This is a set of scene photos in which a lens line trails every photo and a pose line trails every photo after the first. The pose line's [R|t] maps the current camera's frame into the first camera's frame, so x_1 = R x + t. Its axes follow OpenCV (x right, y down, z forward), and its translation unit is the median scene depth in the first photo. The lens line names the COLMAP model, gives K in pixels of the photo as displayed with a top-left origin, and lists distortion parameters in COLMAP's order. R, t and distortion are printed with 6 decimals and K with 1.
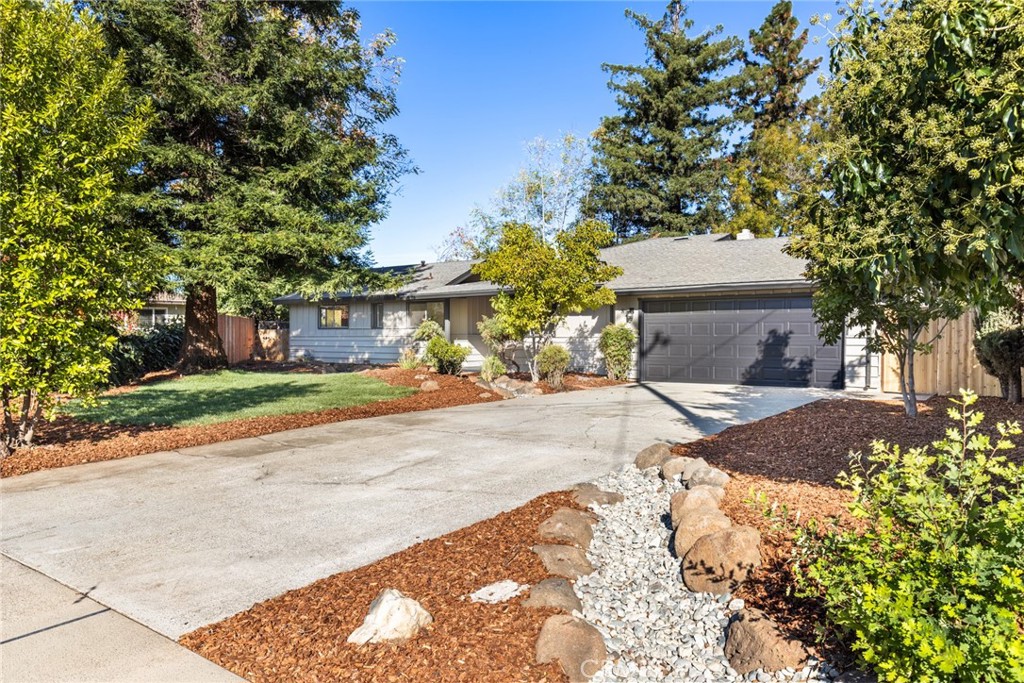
lens RADIAL K [[689.1, 0, 513.4], [0, 689.1, 324.2], [0, 0, 1]] dist [-0.001249, -0.002867]
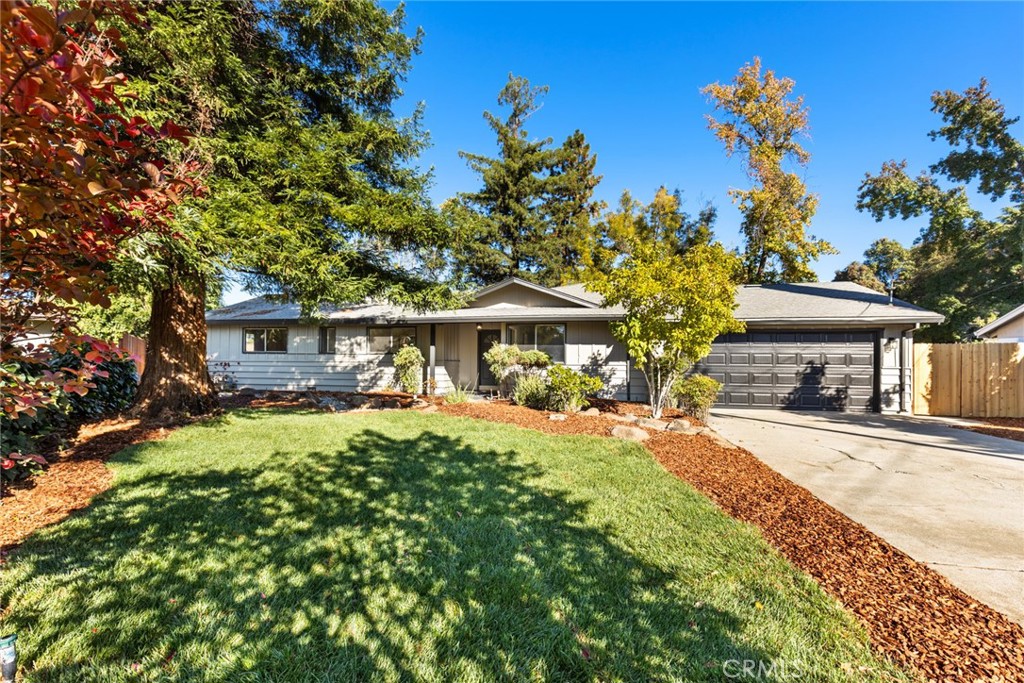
lens RADIAL K [[459.5, 0, 515.1], [0, 459.5, 344.0], [0, 0, 1]] dist [0.002008, -0.000735]
pose [[0.907387, 0.023322, 0.419648, -0.336185], [-0.015562, 0.999639, -0.021905, 0.004149], [-0.420007, 0.013346, 0.907423, 0.461377]]
